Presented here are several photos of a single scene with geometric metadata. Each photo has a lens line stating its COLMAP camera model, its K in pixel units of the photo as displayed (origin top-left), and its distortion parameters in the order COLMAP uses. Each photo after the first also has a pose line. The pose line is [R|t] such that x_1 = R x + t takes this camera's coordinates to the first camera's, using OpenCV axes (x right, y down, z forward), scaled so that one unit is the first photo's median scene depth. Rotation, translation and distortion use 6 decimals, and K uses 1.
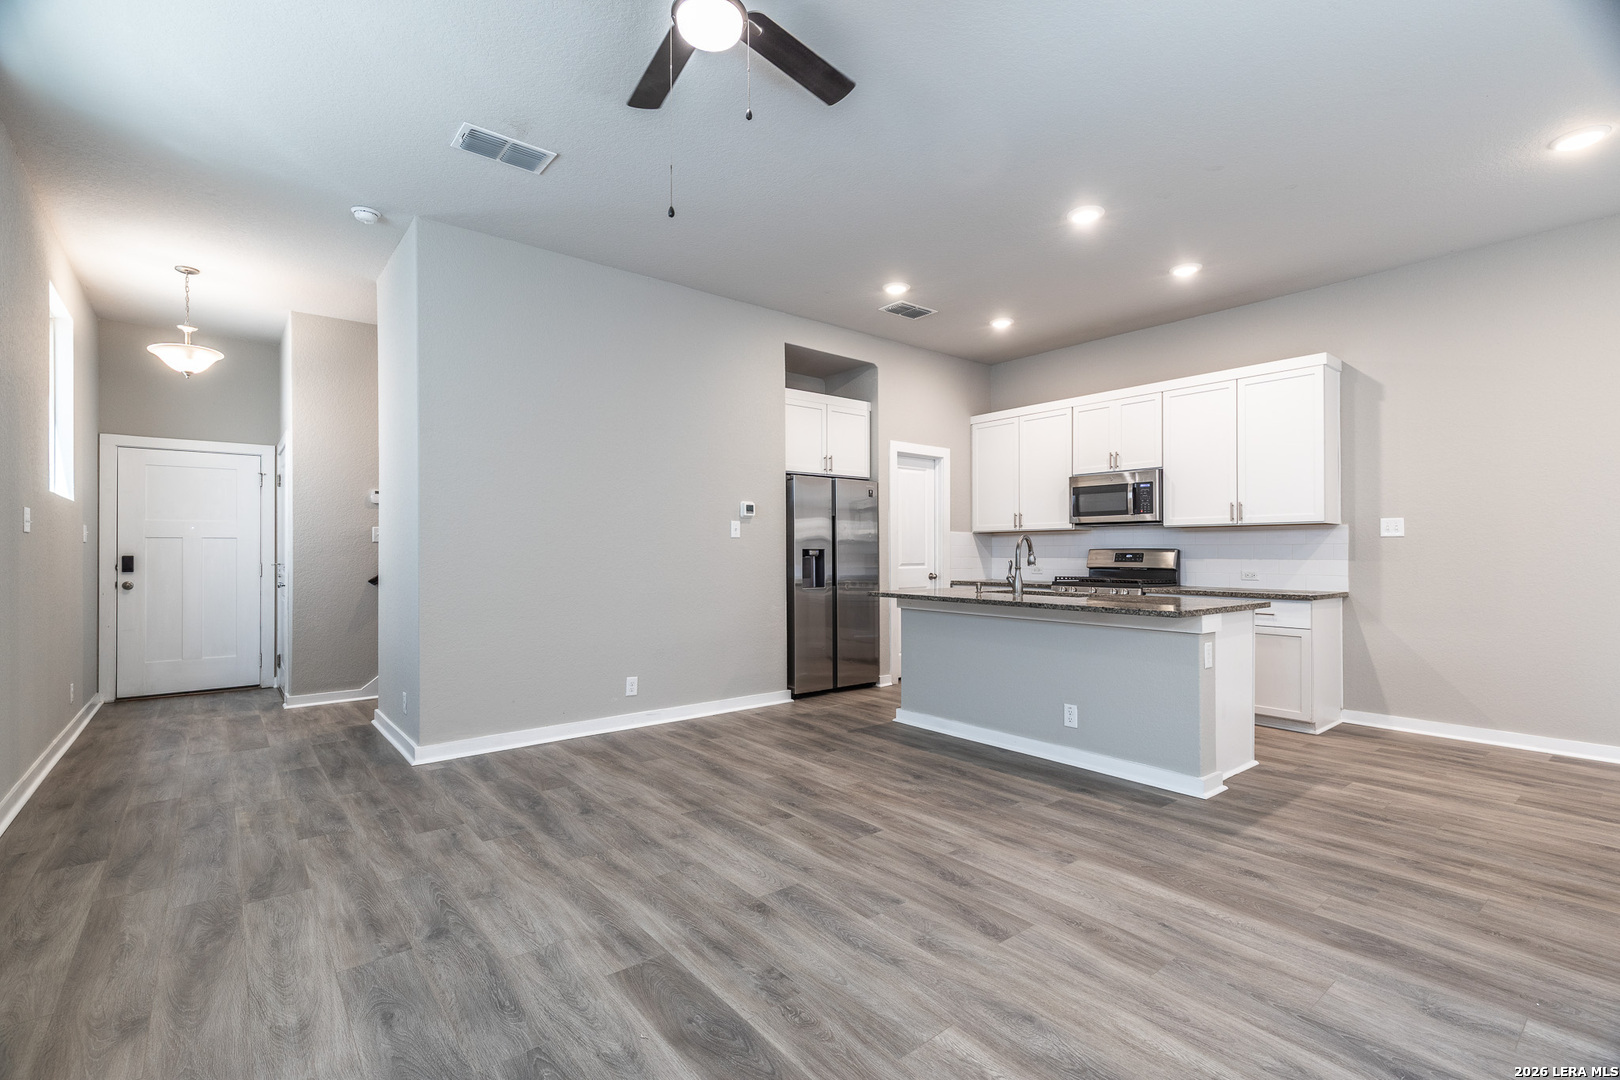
lens RADIAL K [[730.4, 0, 804.6], [0, 730.4, 542.9], [0, 0, 1]] dist [0.005318, -0.002450]
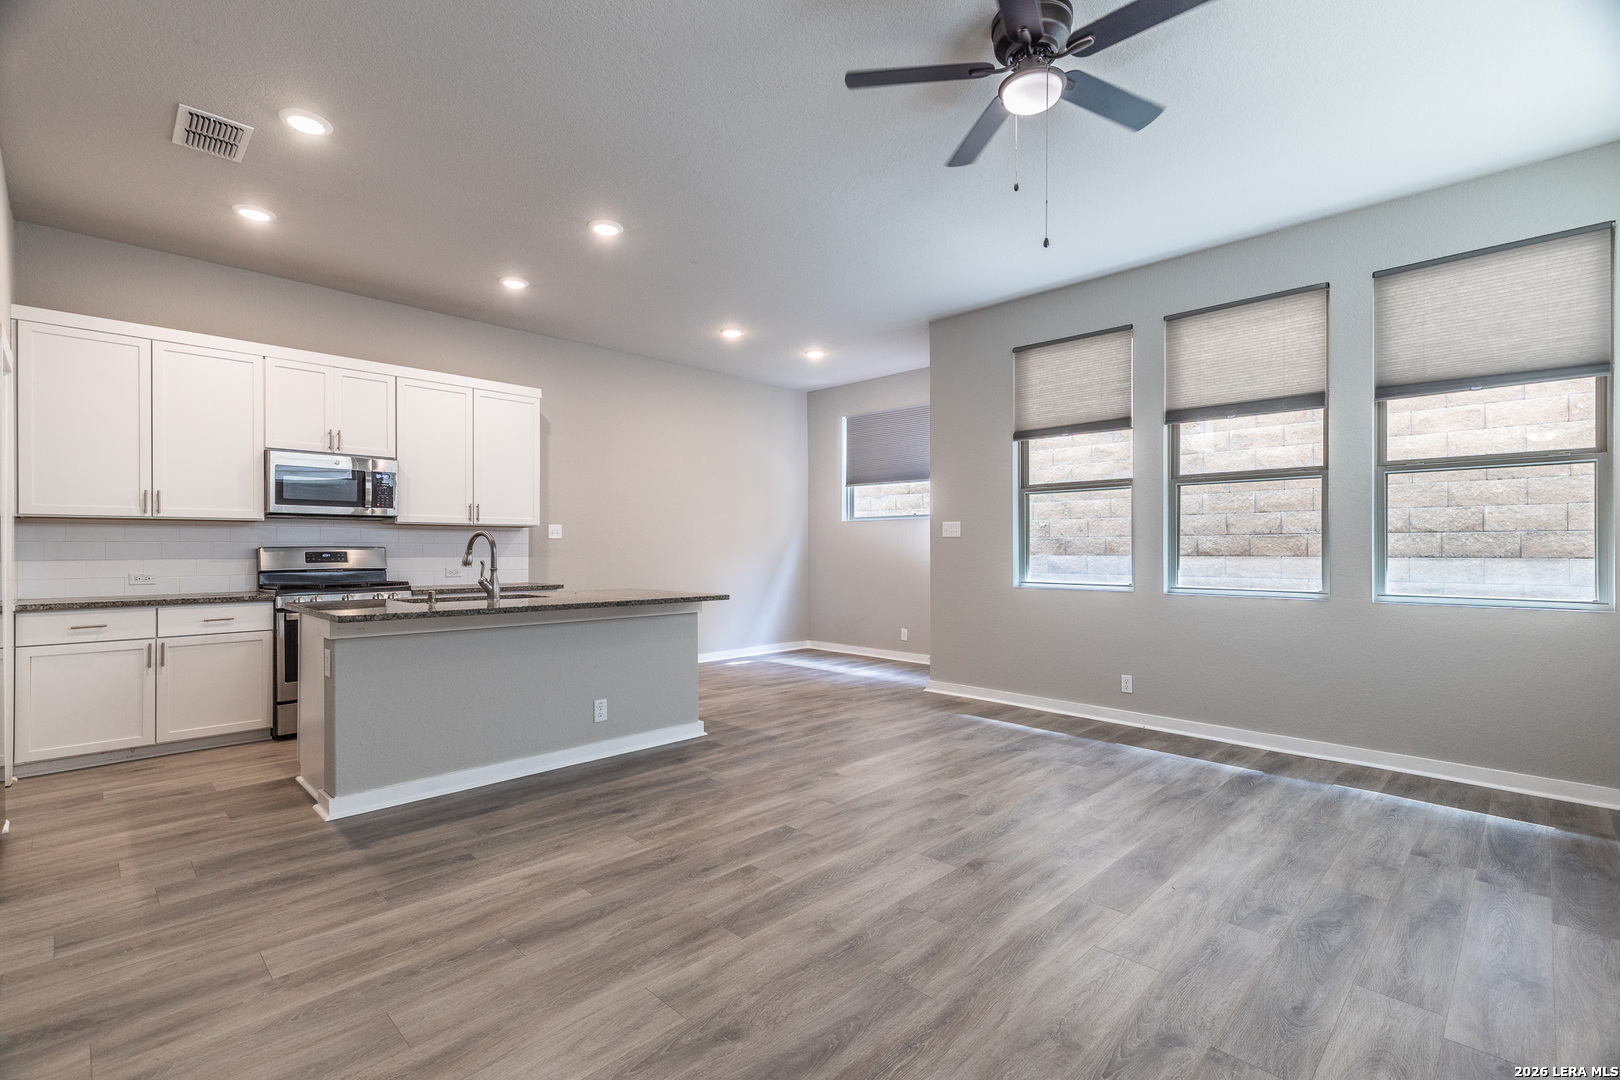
lens RADIAL K [[730.4, 0, 815.5], [0, 730.4, 546.0], [0, 0, 1]] dist [0.005318, -0.002450]
pose [[-0.113892, 0.003001, 0.993489, -0.746180], [-0.010645, 0.999934, -0.004240, 0.007408], [-0.993436, -0.011059, -0.113853, 0.887096]]
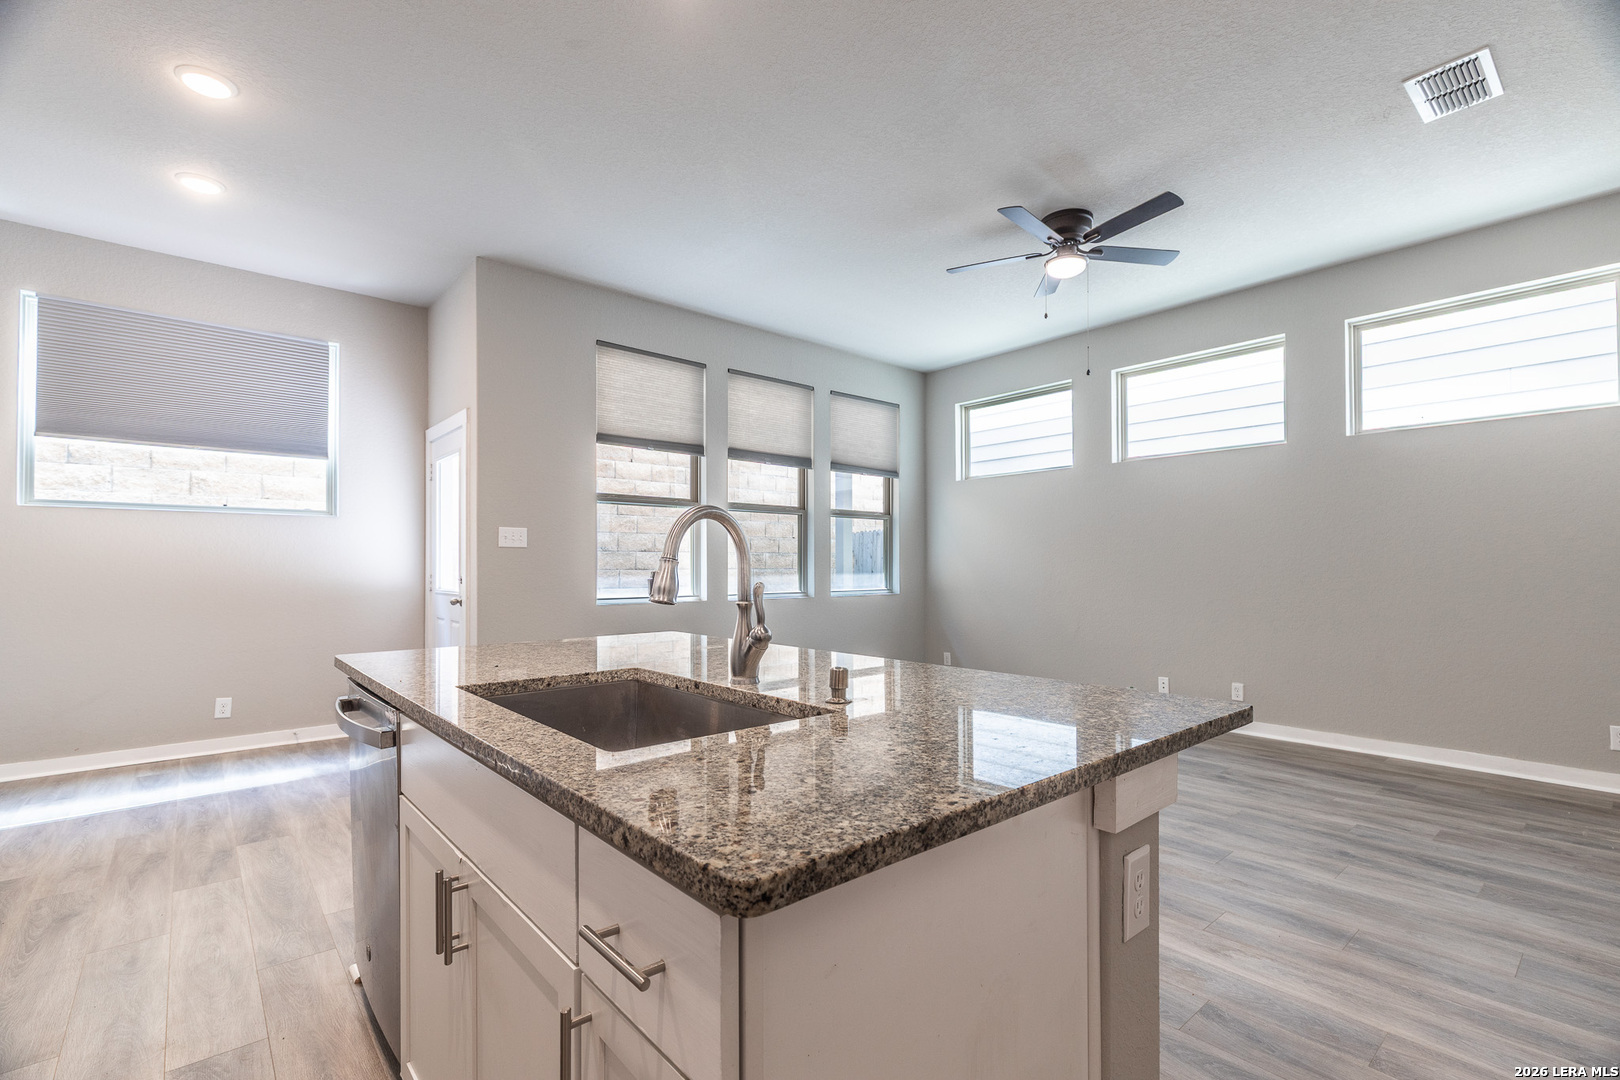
lens RADIAL K [[730.4, 0, 808.0], [0, 730.4, 550.5], [0, 0, 1]] dist [0.005318, -0.002450]
pose [[-0.999481, -0.000205, -0.032222, 0.341596], [0.000695, 0.999610, -0.027903, 0.019041], [0.032215, -0.027911, -0.999091, 1.666229]]
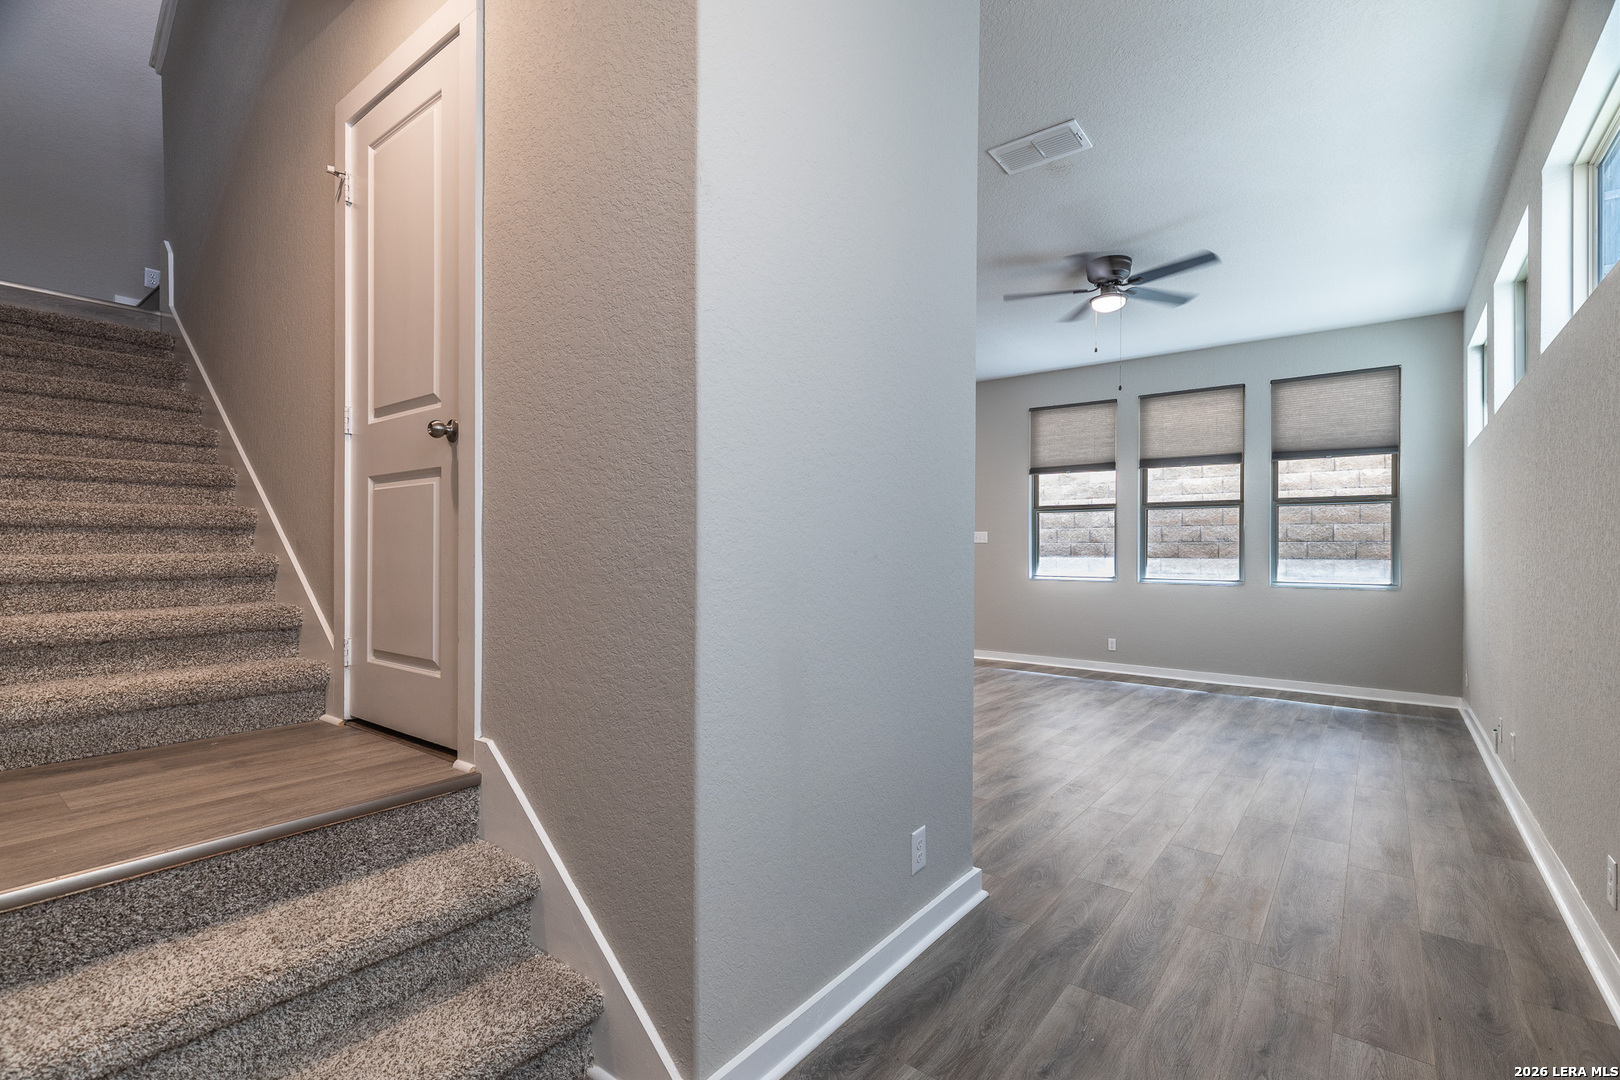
lens RADIAL K [[730.4, 0, 816.9], [0, 730.4, 546.1], [0, 0, 1]] dist [0.005318, -0.002450]
pose [[-0.234896, 0.005098, 0.972007, -1.200163], [-0.015127, 0.999846, -0.008900, 0.013760], [-0.971903, -0.016794, -0.234782, 1.398252]]
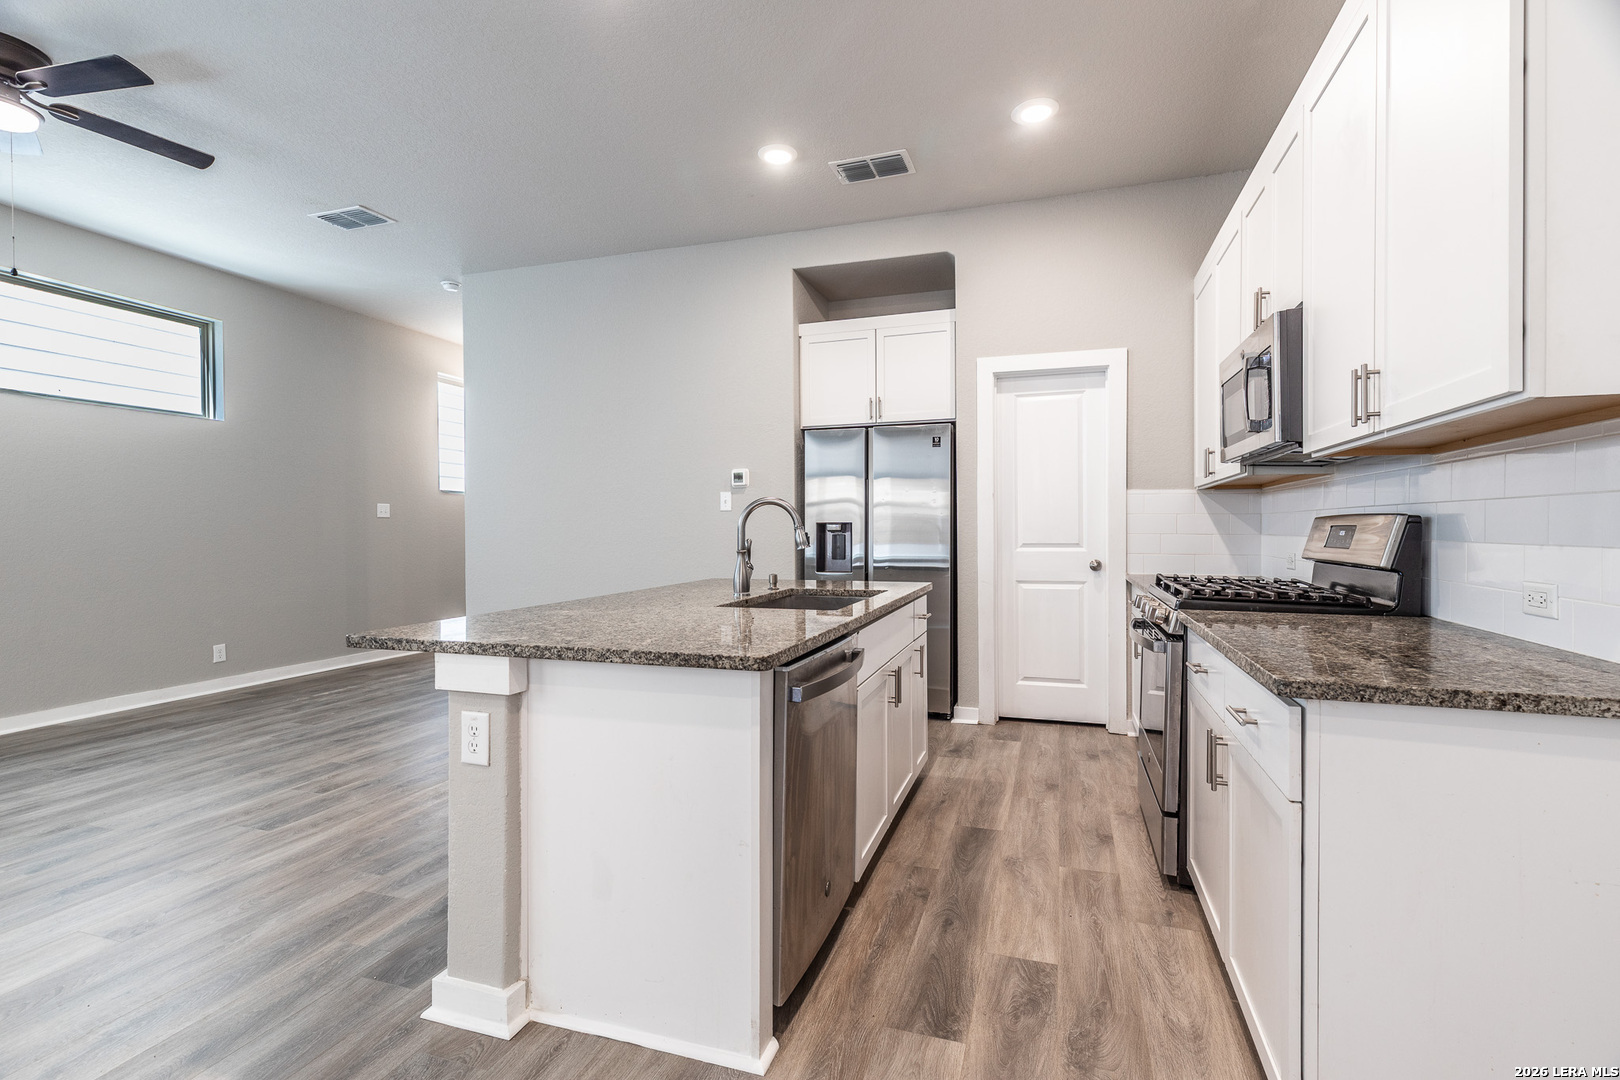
lens RADIAL K [[730.4, 0, 833.1], [0, 730.4, 534.3], [0, 0, 1]] dist [0.005318, -0.002450]
pose [[0.556761, 0.005147, -0.830657, 1.034322], [0.013240, 0.999799, 0.015070, 0.014526], [0.830567, -0.019388, 0.556581, 0.891055]]
